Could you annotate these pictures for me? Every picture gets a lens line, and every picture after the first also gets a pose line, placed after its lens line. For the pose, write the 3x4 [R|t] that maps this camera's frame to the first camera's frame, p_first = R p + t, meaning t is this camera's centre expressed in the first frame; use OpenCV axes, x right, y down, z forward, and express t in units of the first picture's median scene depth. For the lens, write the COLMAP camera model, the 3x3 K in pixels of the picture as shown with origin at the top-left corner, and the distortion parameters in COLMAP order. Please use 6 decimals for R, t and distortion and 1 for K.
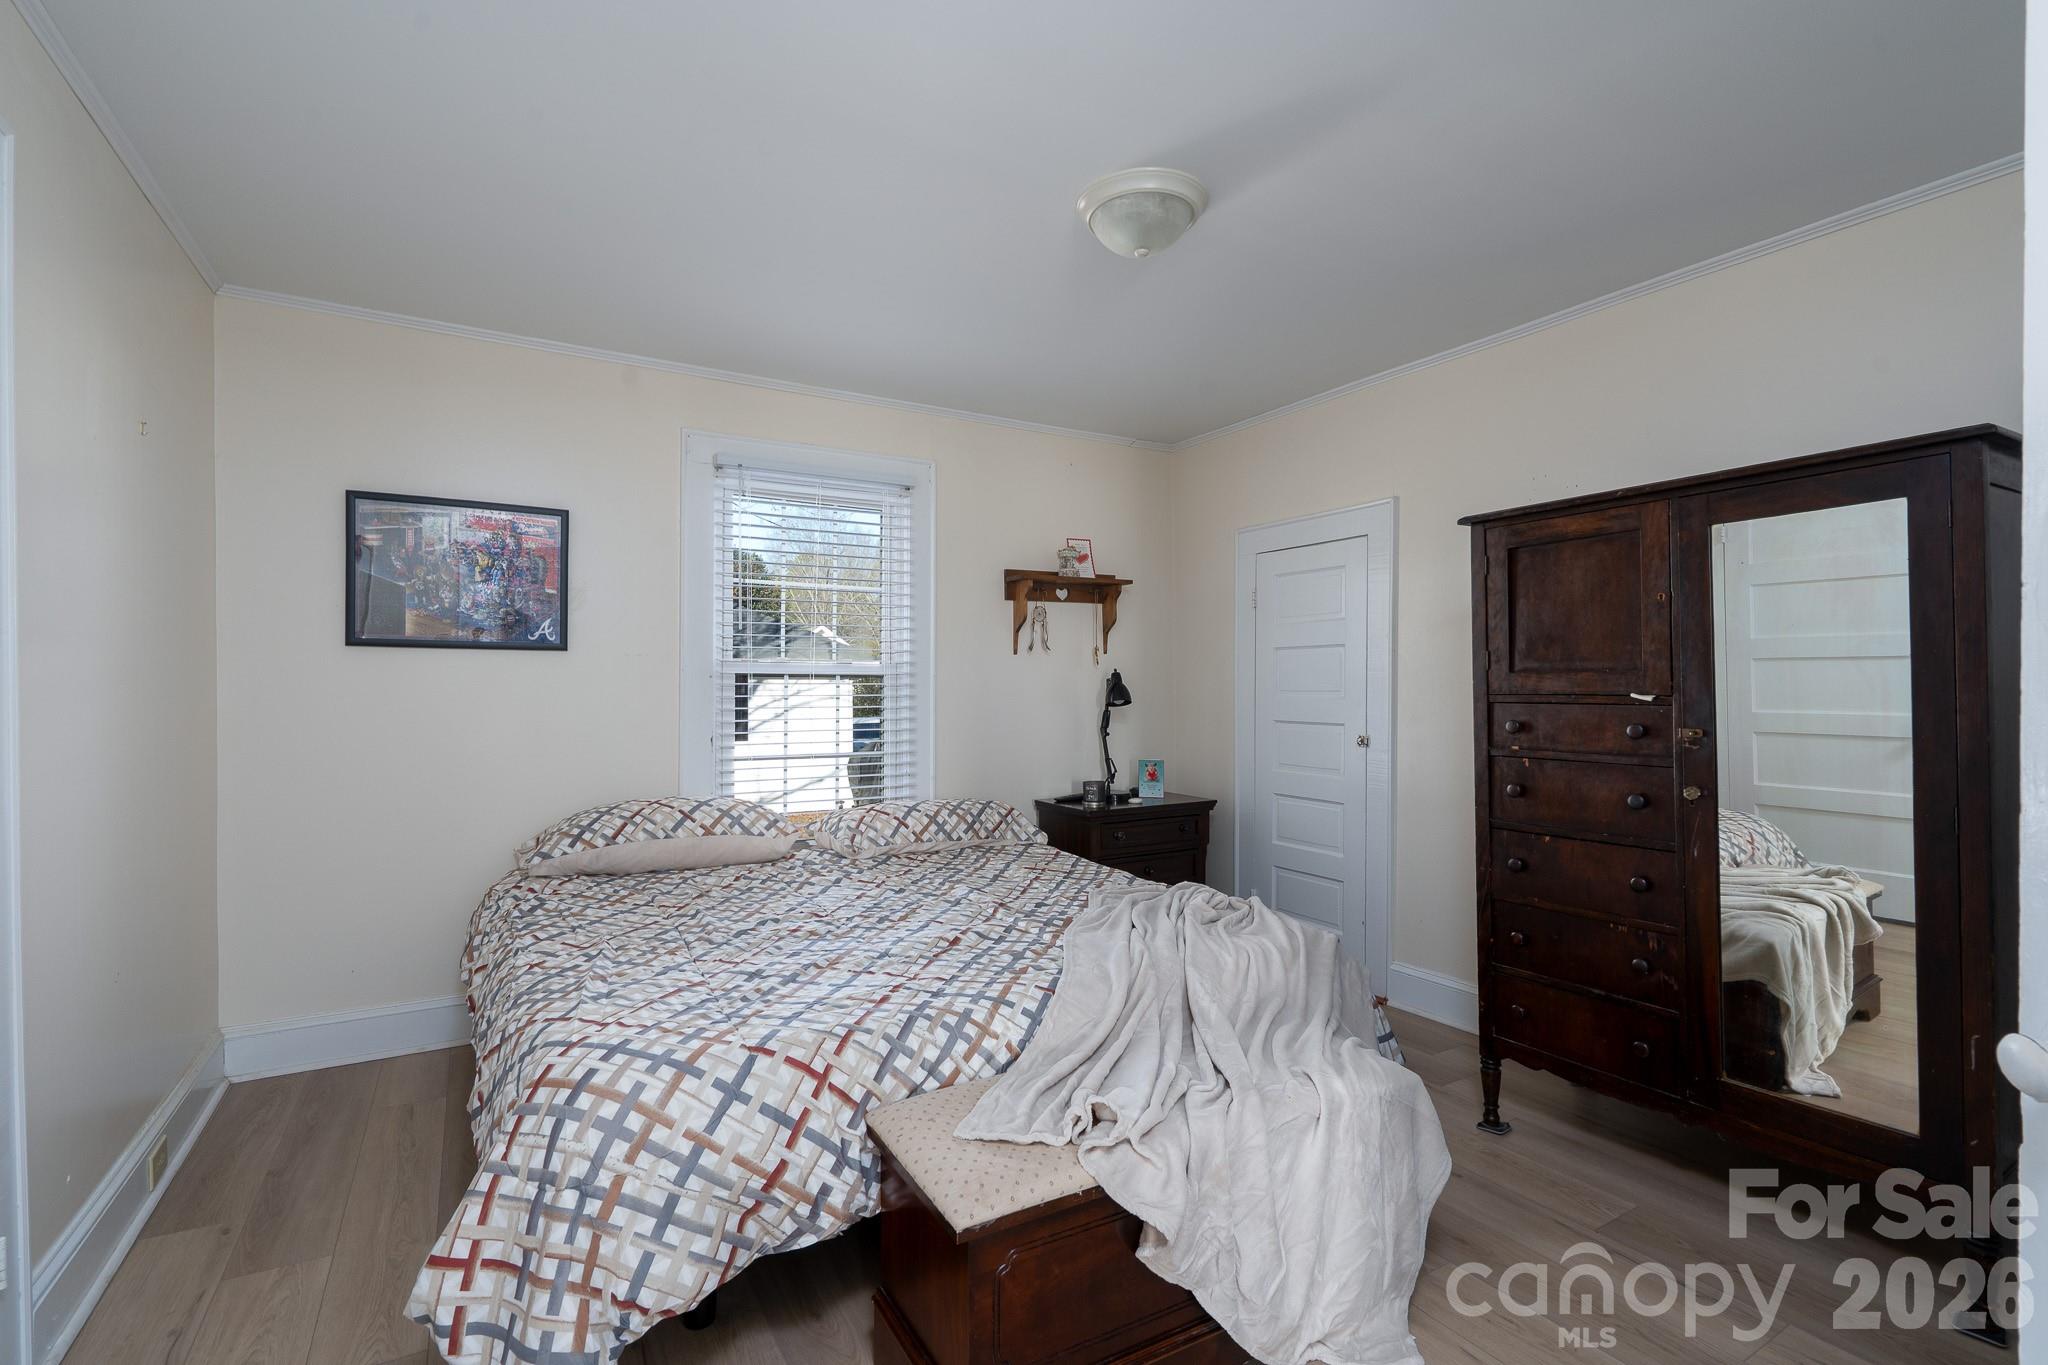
lens RADIAL K [[937.6, 0, 1009.0], [0, 937.6, 672.6], [0, 0, 1]] dist [-0.002739, 0.000345]
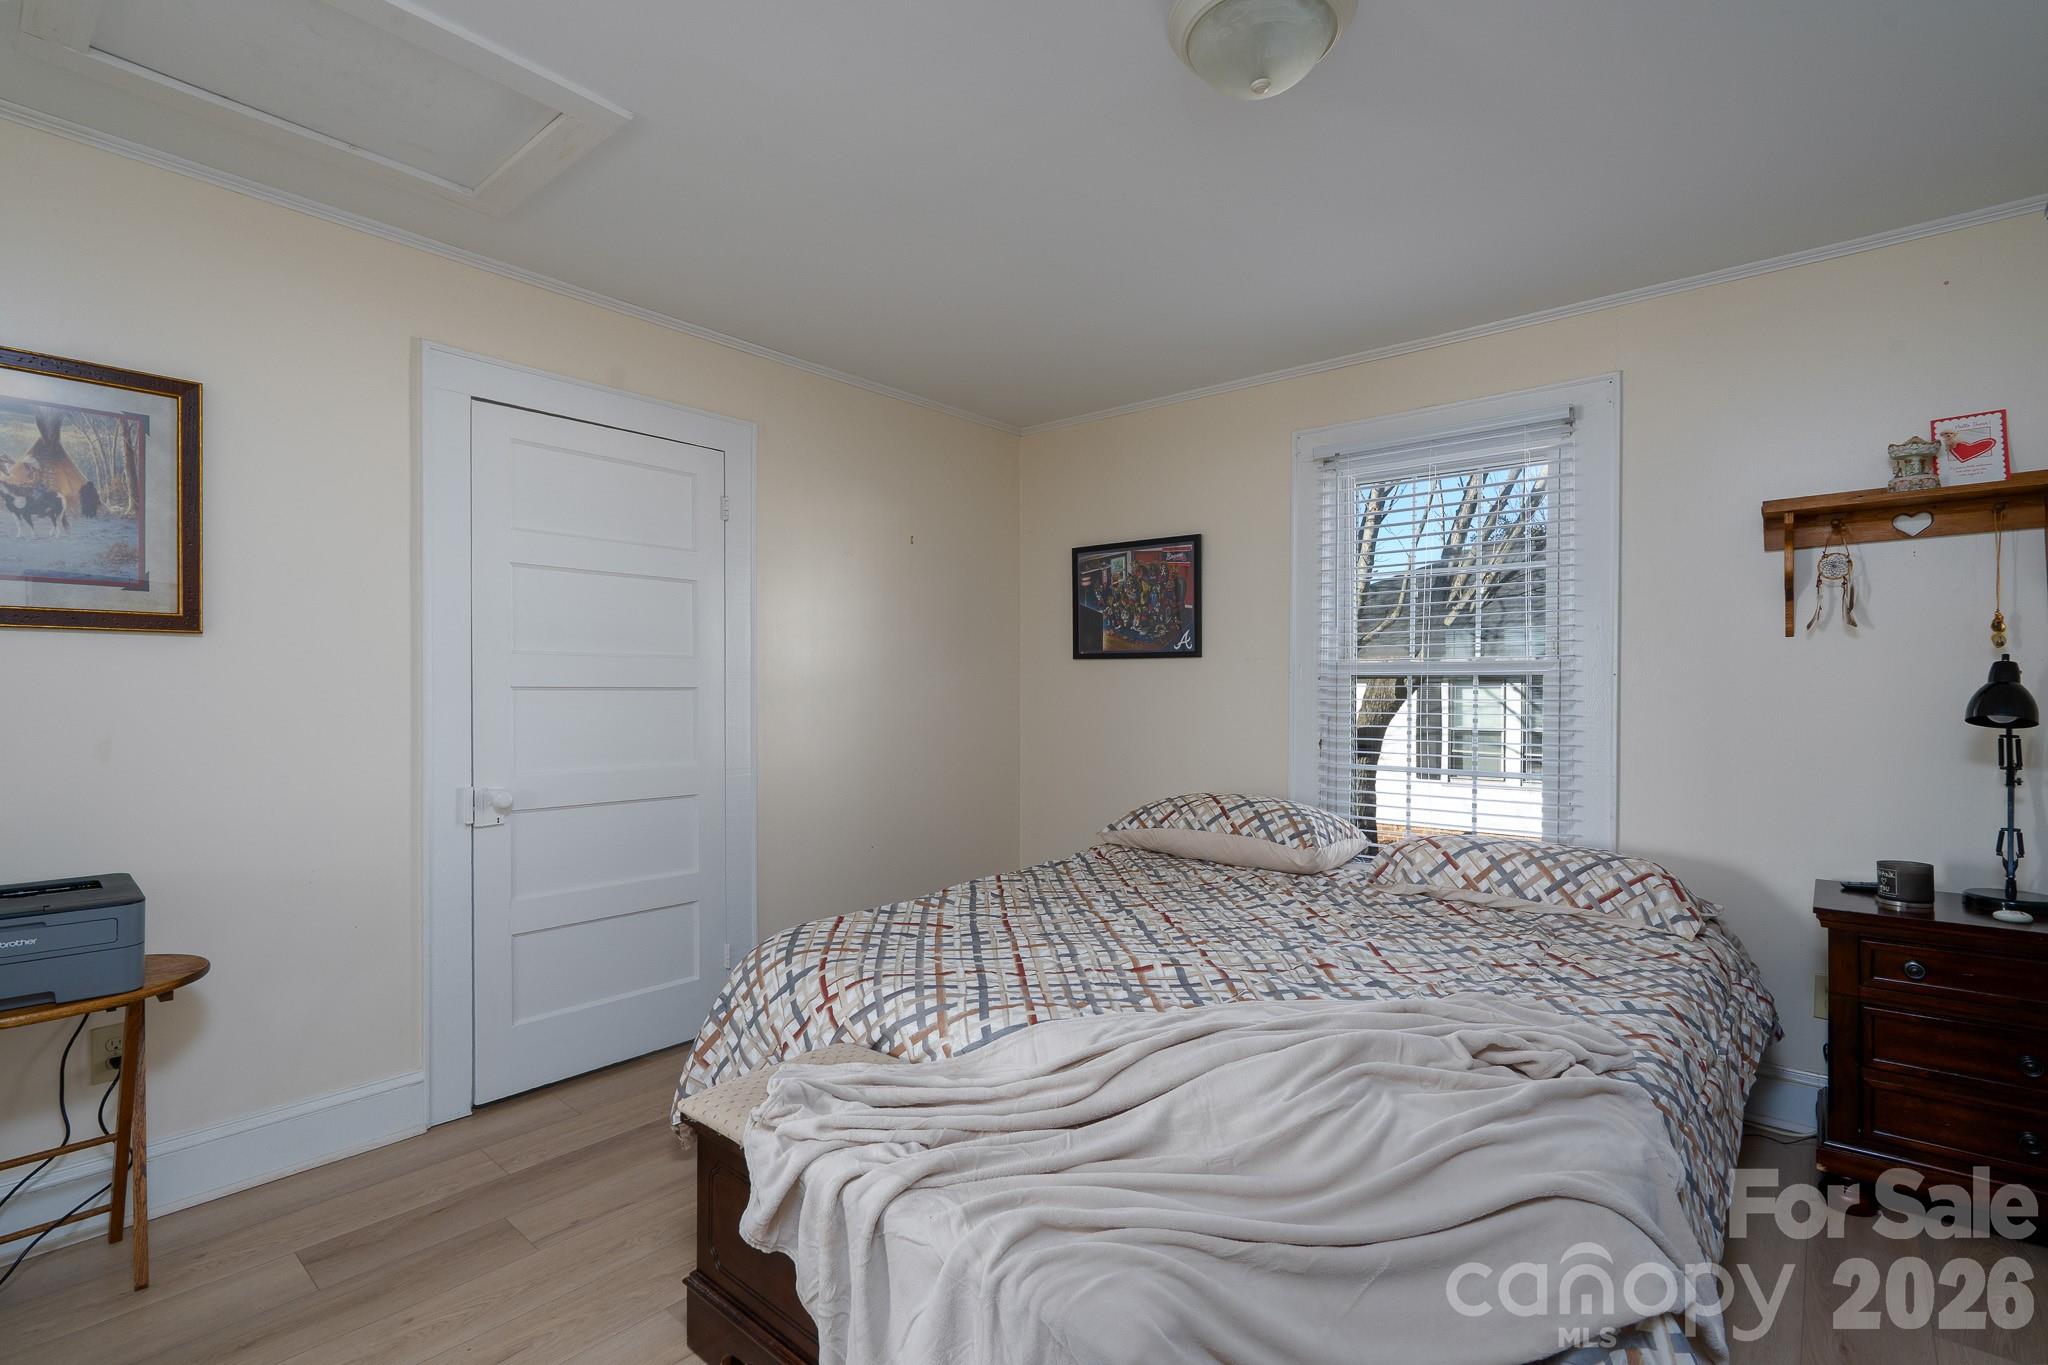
lens RADIAL K [[945.7, 0, 1024.0], [0, 945.7, 682.5], [0, 0, 1]] dist [0.001777, 0.001425]
pose [[0.340846, -0.004917, -0.940106, 0.572812], [0.013163, 0.999913, -0.000457, 0.005241], [0.940027, -0.012219, 0.340881, 0.431415]]
